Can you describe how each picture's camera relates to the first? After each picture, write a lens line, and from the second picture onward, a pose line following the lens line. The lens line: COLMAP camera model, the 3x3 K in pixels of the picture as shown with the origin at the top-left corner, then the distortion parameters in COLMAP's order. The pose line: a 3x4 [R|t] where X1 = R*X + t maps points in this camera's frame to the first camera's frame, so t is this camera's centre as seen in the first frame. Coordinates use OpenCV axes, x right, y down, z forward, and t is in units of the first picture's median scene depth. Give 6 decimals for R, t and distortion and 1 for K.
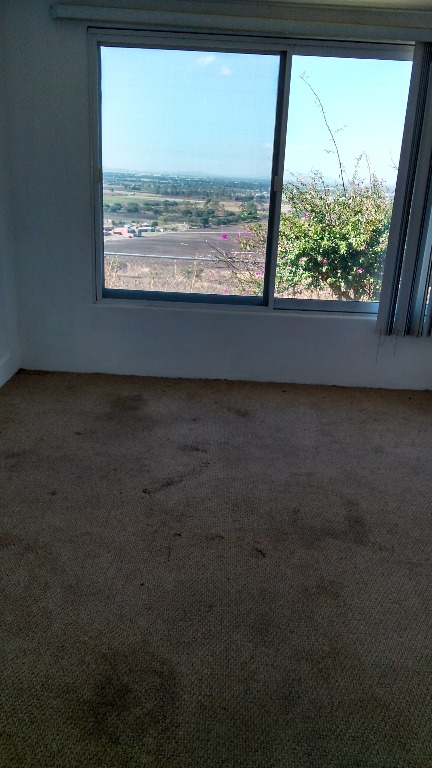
lens RADIAL K [[613.5, 0, 197.6], [0, 613.5, 343.2], [0, 0, 1]] dist [0.032513, 0.000118]
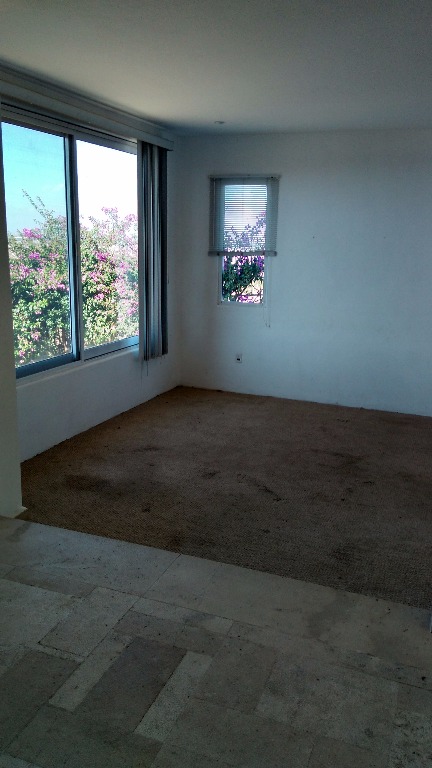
lens RADIAL K [[613.5, 0, 197.6], [0, 613.5, 343.2], [0, 0, 1]] dist [0.032513, 0.000118]
pose [[0.419984, -0.211619, 0.882514, -0.877761], [0.254533, 0.960870, 0.109278, -0.182274], [-0.871106, 0.178734, 0.457414, 0.366413]]
